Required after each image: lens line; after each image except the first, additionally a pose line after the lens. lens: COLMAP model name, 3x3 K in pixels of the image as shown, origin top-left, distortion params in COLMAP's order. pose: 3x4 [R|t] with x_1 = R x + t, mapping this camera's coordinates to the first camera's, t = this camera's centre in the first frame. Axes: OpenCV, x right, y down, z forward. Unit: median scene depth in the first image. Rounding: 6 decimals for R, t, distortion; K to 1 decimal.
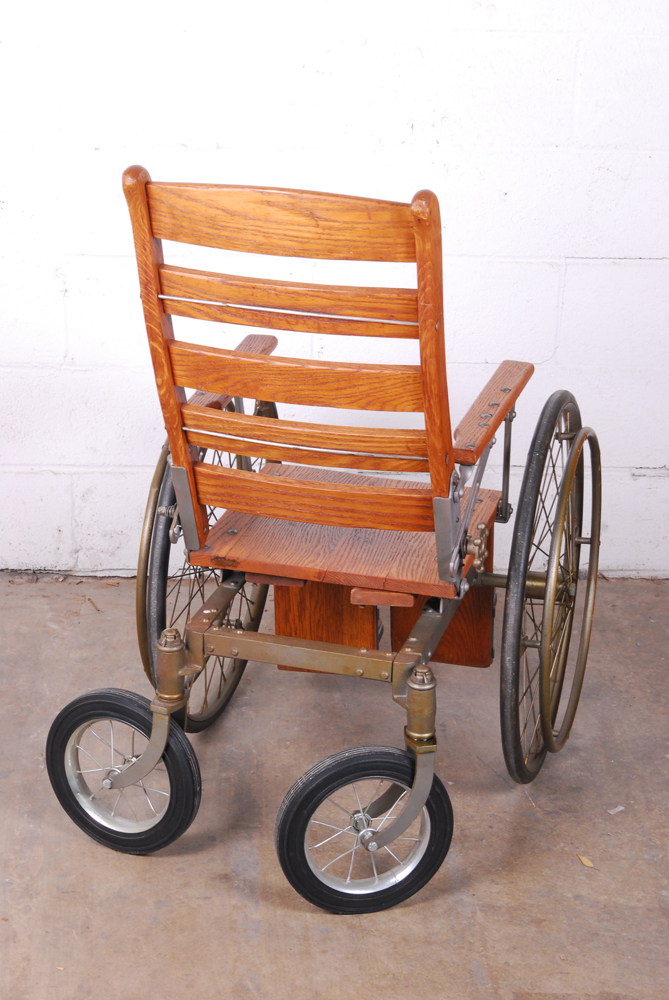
lens RADIAL K [[1960.4, 0, 338.4], [0, 1960.4, 499.1], [0, 0, 1]] dist [0.053827, 0.000000]
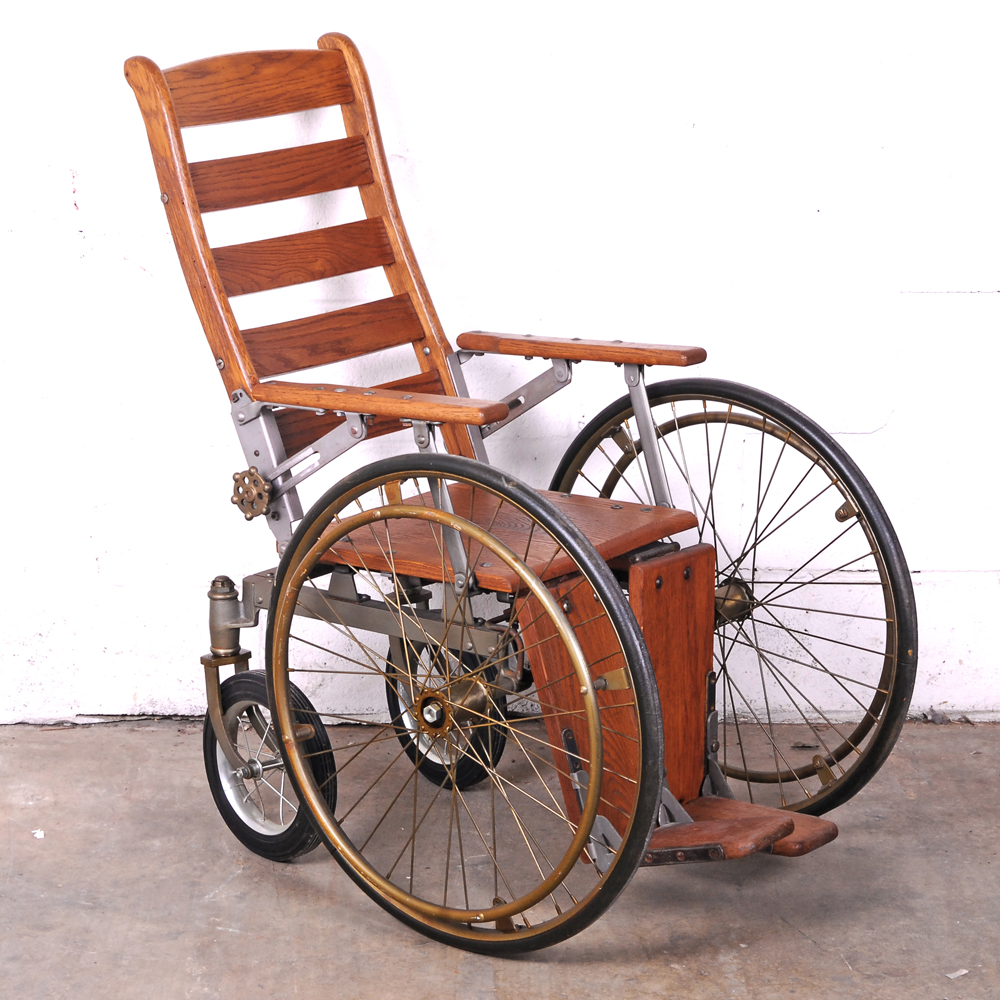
lens RADIAL K [[3039.4, 0, 492.1], [0, 3039.4, 504.0], [0, 0, 1]] dist [0.046068, 0.000000]
pose [[0.997867, -0.016116, -0.063256, 0.034868], [0.009680, 0.994863, -0.100767, 0.086593], [0.064555, 0.099939, 0.992897, -0.202038]]
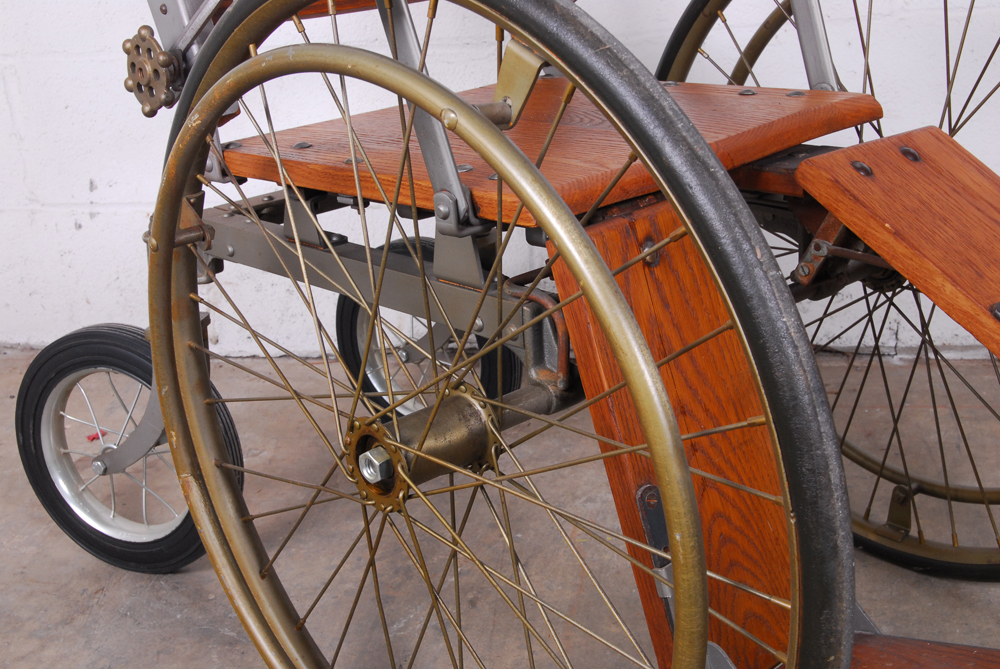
lens RADIAL K [[1458.2, 0, 504.6], [0, 1458.2, 338.2], [0, 0, 1]] dist [-0.132523, 0.000000]
pose [[0.978266, -0.006823, -0.207242, 0.022130], [0.008108, 0.999953, 0.005352, 0.025869], [0.207196, -0.006916, 0.978275, 0.638415]]
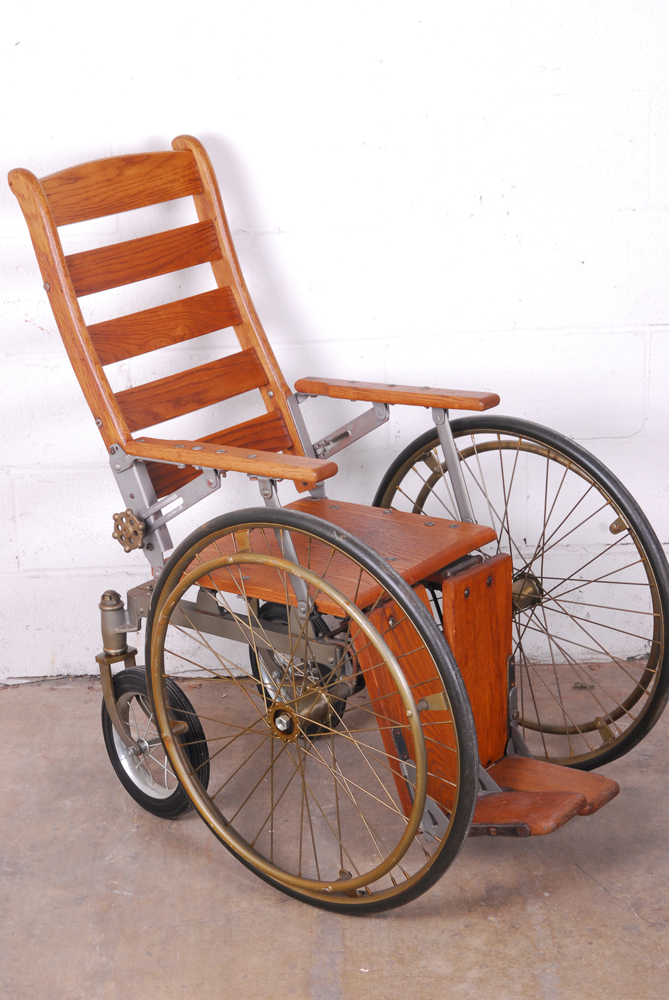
lens RADIAL K [[1960.4, 0, 342.5], [0, 1960.4, 496.8], [0, 0, 1]] dist [0.053827, 0.000000]
pose [[0.996853, -0.047191, -0.063694, 0.026926], [0.045422, 0.998548, -0.028945, -0.021421], [0.064968, 0.025961, 0.997550, 0.047149]]
